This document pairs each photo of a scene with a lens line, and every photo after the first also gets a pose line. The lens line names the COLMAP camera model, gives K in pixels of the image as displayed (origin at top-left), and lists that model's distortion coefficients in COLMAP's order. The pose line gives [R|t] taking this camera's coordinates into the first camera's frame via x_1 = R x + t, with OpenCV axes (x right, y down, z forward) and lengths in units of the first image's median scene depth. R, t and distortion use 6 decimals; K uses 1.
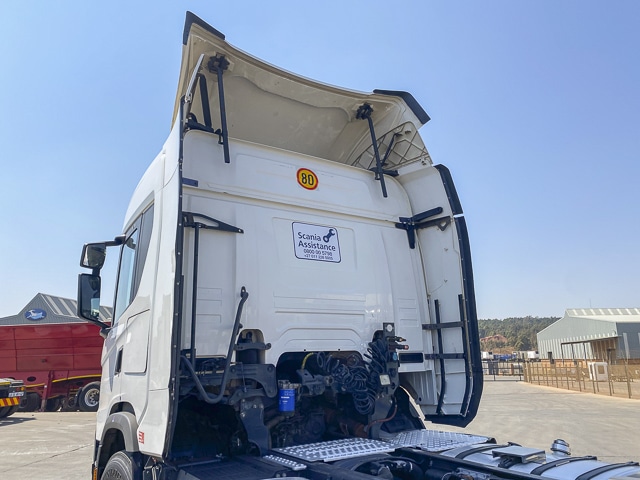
lens RADIAL K [[498.0, 0, 320.0], [0, 498.0, 240.0], [0, 0, 1]] dist [0.078139, -0.125345]
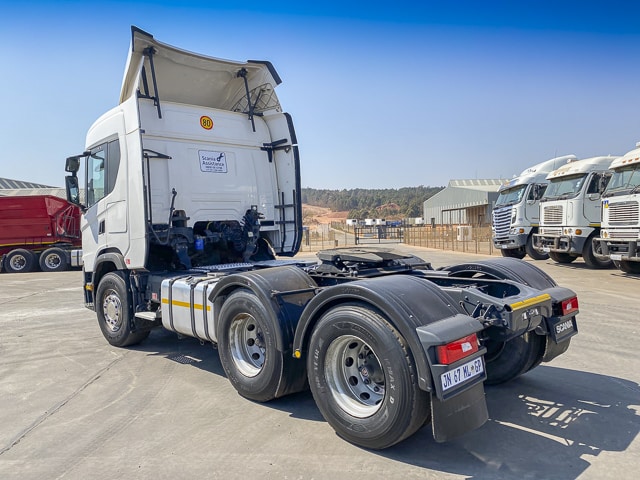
lens RADIAL K [[498.0, 0, 320.0], [0, 498.0, 240.0], [0, 0, 1]] dist [0.078139, -0.125345]
pose [[0.982946, -0.019371, 0.182873, 0.034472], [-0.028063, 0.966989, 0.253268, -0.177402], [-0.181742, -0.254080, 0.949954, -0.800093]]
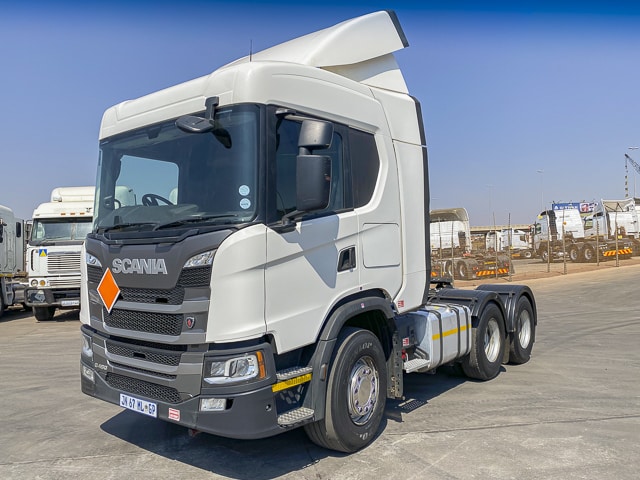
lens RADIAL K [[519.3, 0, 319.0], [0, 519.3, 256.6], [0, 0, 1]] dist [0.074462, -0.152762]
pose [[-0.297049, 0.018939, 0.954674, -1.343011], [-0.192983, 0.977980, -0.079449, 0.311645], [-0.935157, -0.207836, -0.286853, 1.274553]]
